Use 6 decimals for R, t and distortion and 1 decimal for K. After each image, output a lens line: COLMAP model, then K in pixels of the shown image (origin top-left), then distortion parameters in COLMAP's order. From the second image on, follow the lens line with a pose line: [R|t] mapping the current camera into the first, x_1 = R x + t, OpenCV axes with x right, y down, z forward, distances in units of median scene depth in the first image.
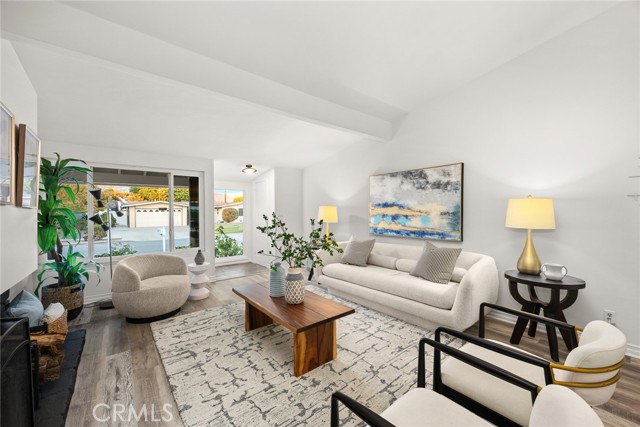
lens RADIAL K [[254.1, 0, 321.1], [0, 254.1, 213.3], [0, 0, 1]] dist [0.001796, 0.000019]
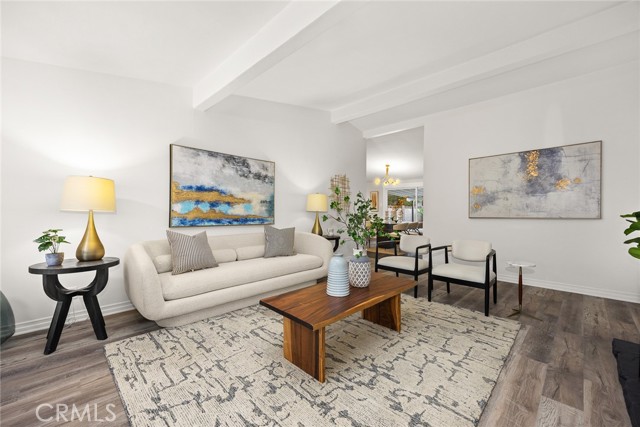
lens RADIAL K [[254.1, 0, 321.2], [0, 254.1, 214.2], [0, 0, 1]] dist [0.001796, 0.000019]
pose [[-0.102573, -0.002321, 0.994723, -0.685176], [-0.000607, 0.999997, 0.002271, 0.054108], [-0.994725, -0.000371, -0.102574, 0.825916]]
